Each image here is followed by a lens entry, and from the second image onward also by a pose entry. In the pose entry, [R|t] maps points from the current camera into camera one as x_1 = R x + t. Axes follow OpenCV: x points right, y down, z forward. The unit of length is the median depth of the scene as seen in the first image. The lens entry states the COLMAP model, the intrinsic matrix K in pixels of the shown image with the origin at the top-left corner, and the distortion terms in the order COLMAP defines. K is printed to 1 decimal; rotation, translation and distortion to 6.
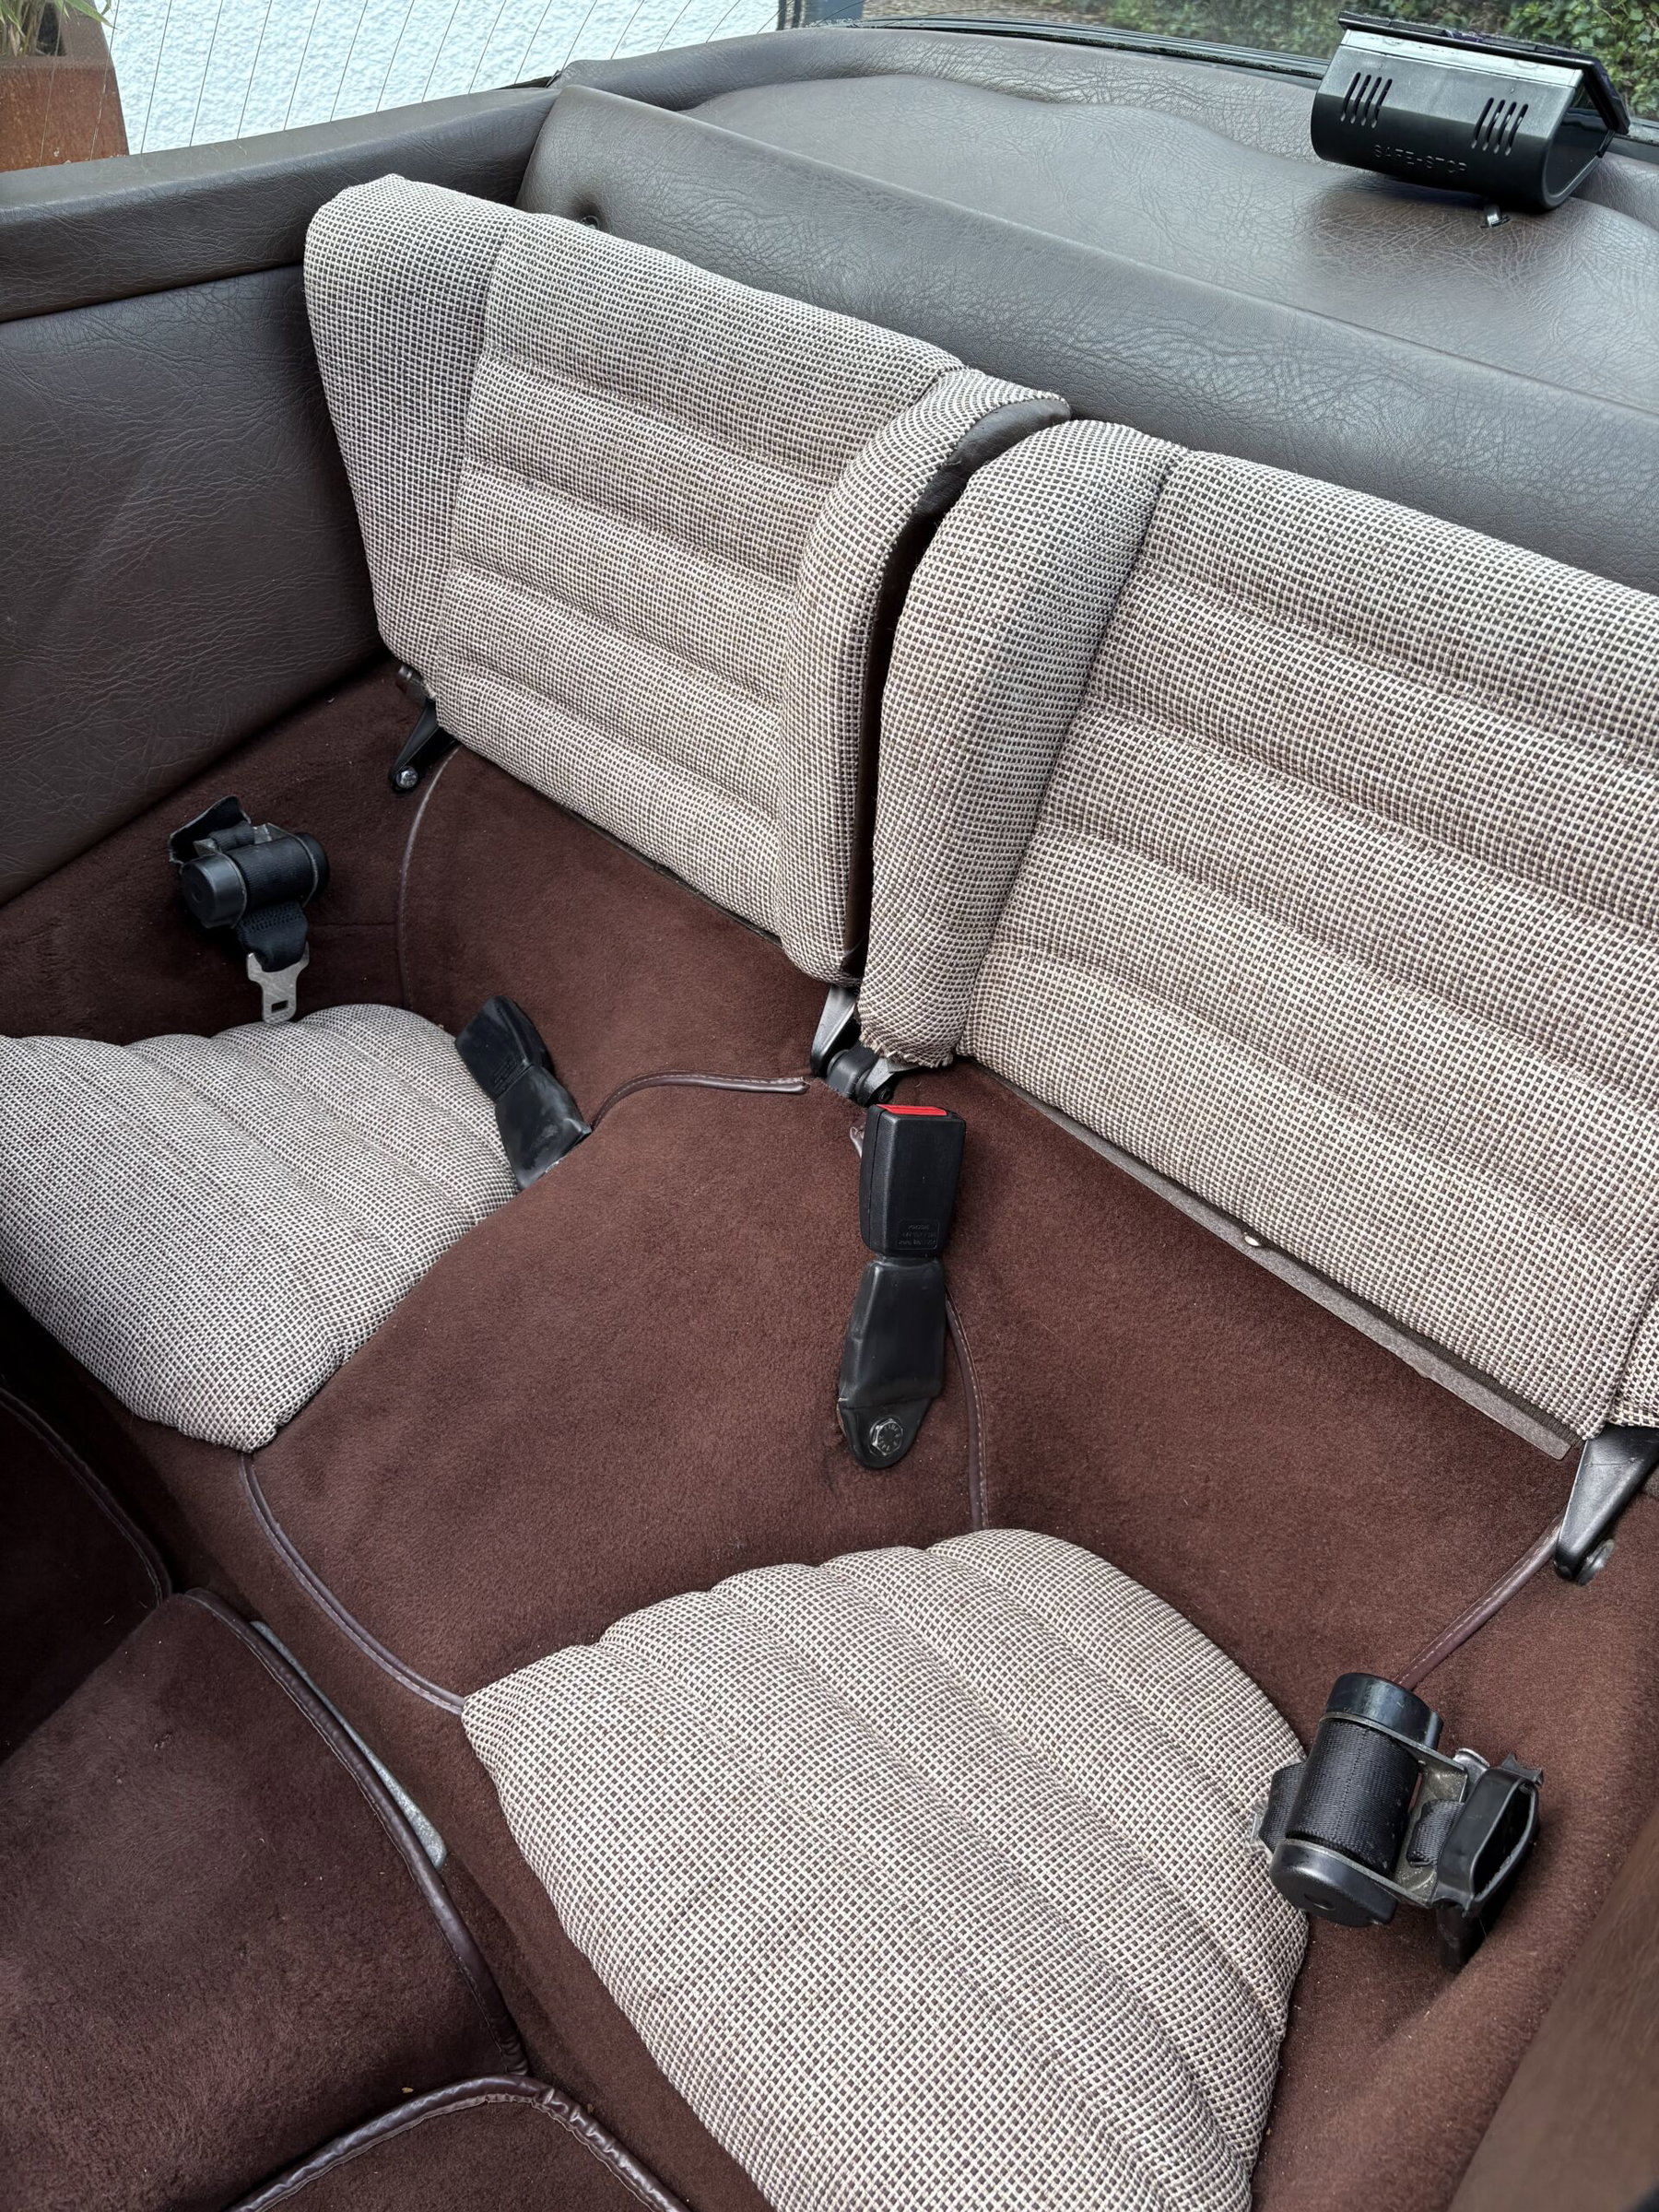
lens RADIAL K [[1639.9, 0, 829.4], [0, 1639.9, 1105.1], [0, 0, 1]] dist [0.029082, -0.044054]
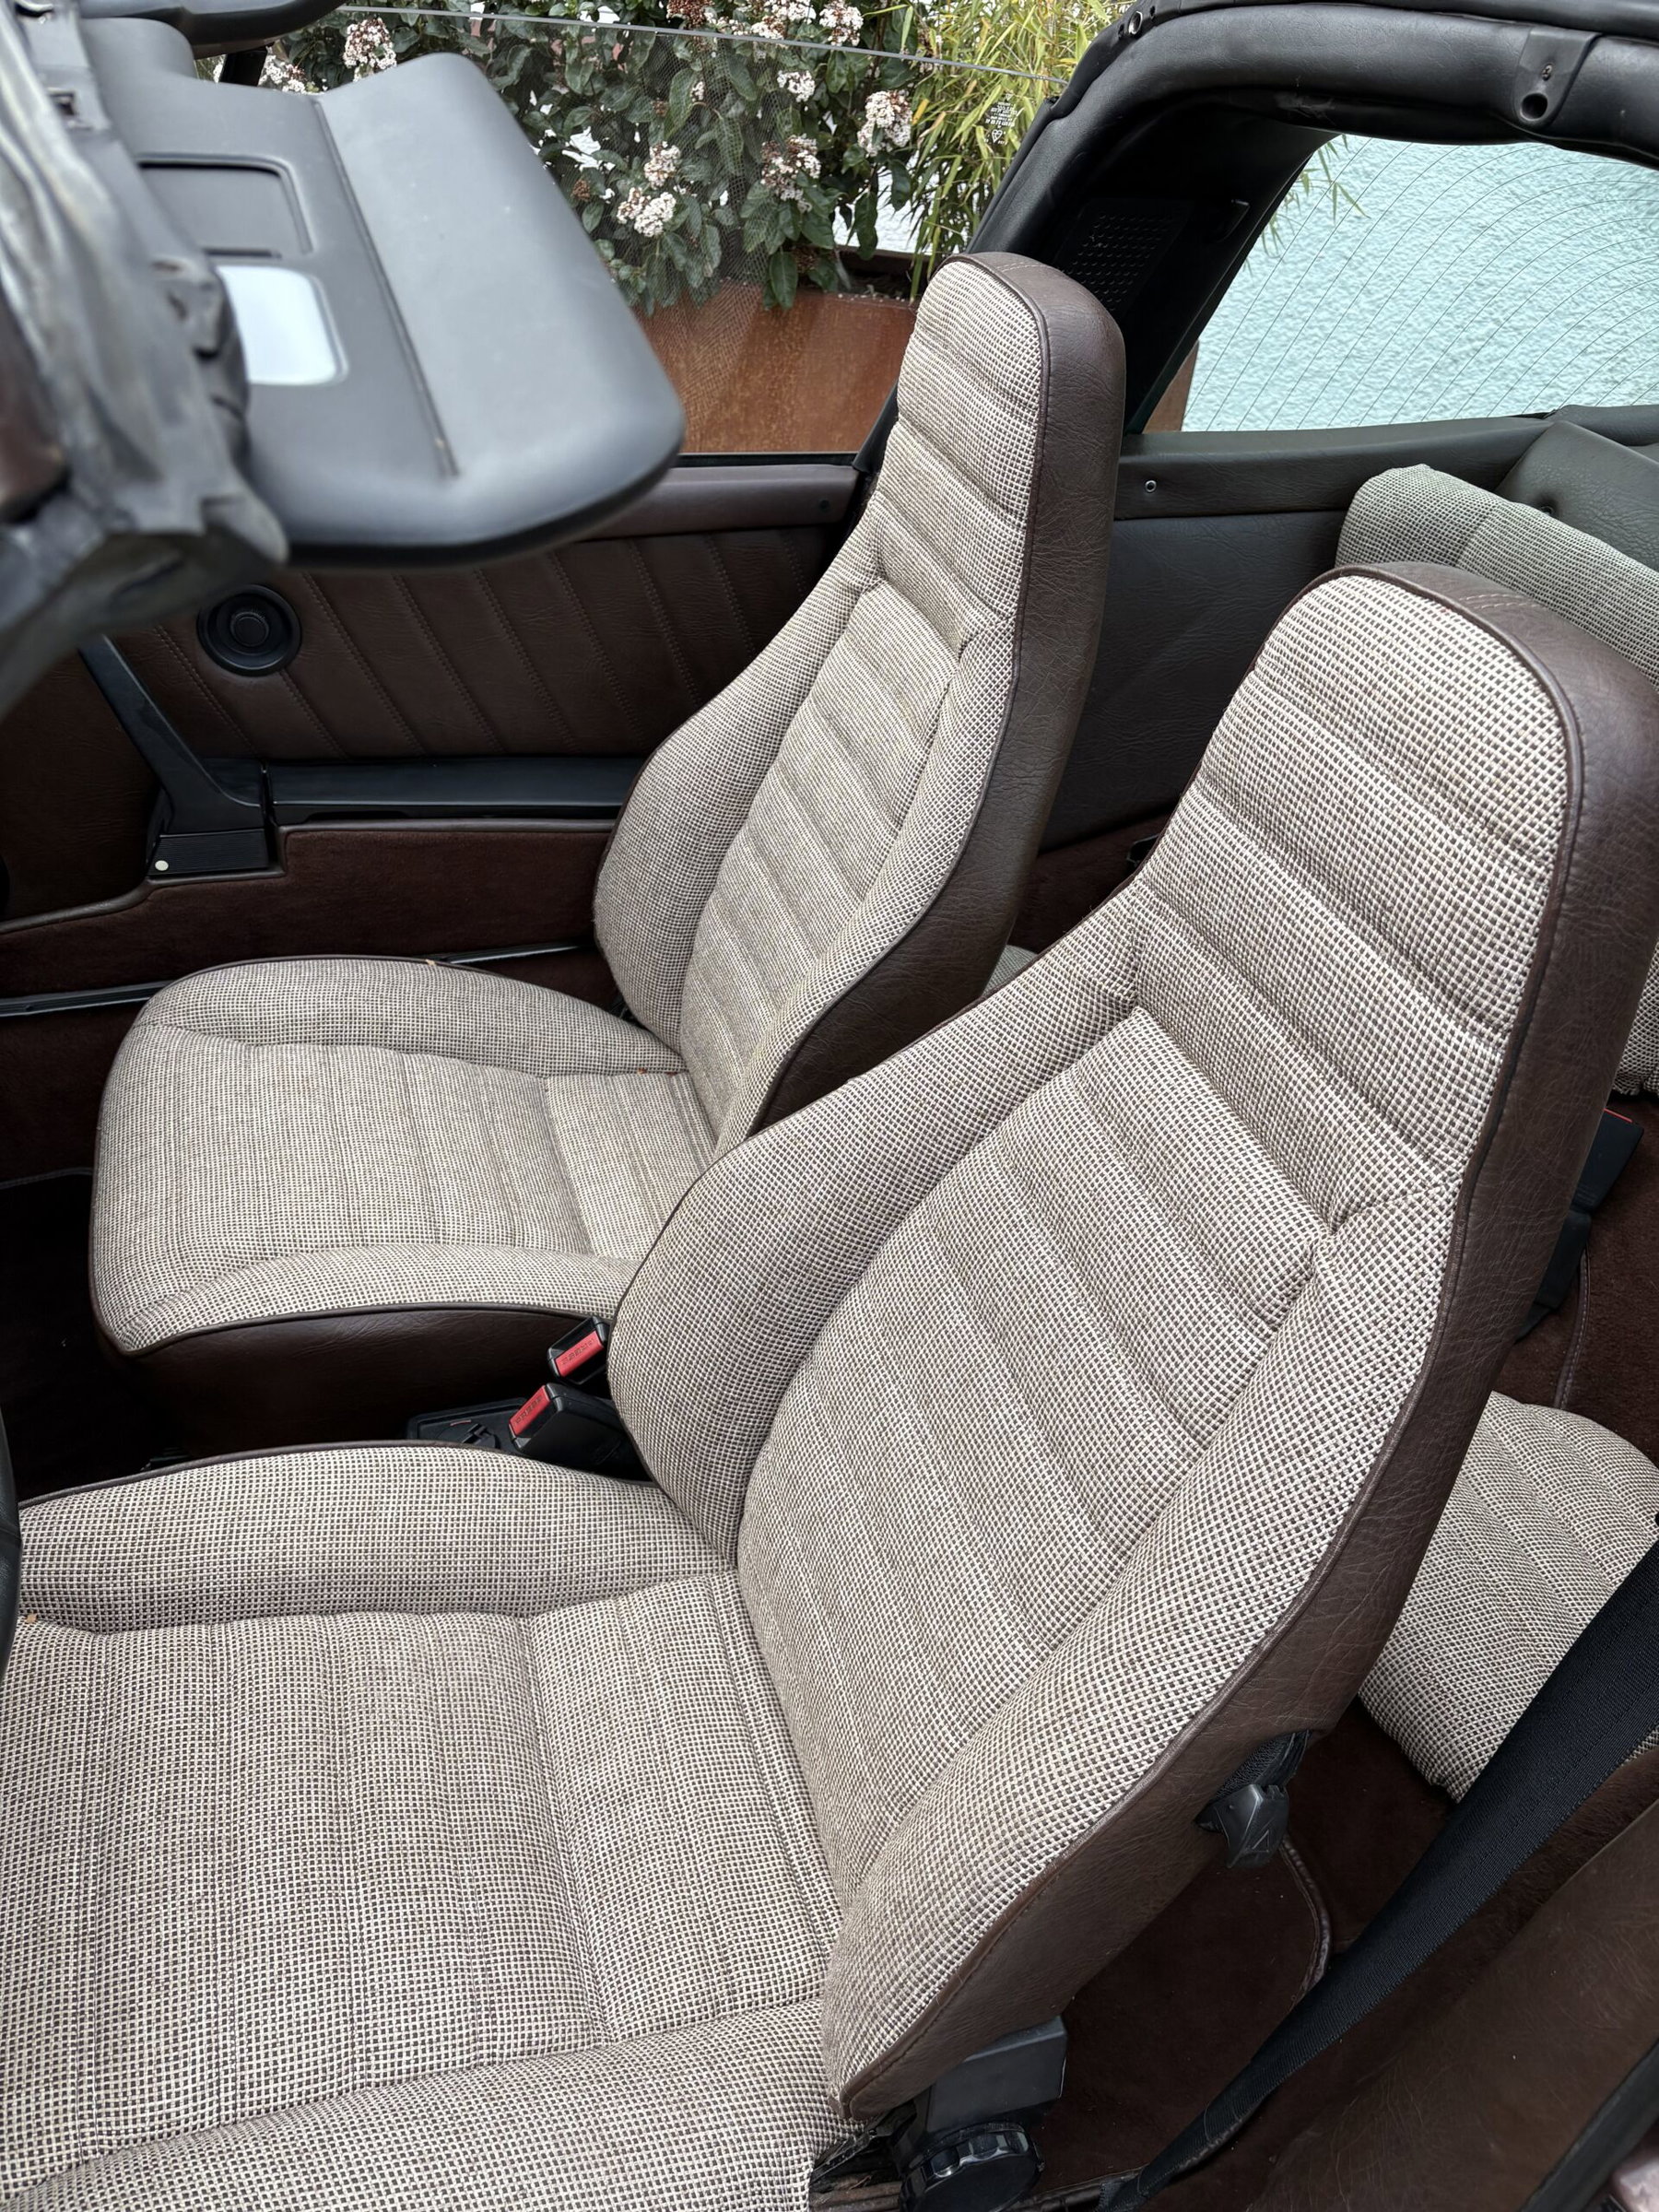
lens RADIAL K [[1611.3, 0, 825.8], [0, 1611.3, 1126.9], [0, 0, 1]] dist [-0.006753, 0.002118]
pose [[0.877912, 0.289154, -0.381654, -0.003545], [-0.322976, 0.946045, -0.026179, 0.244132], [0.353492, 0.146248, 0.923934, -0.502600]]
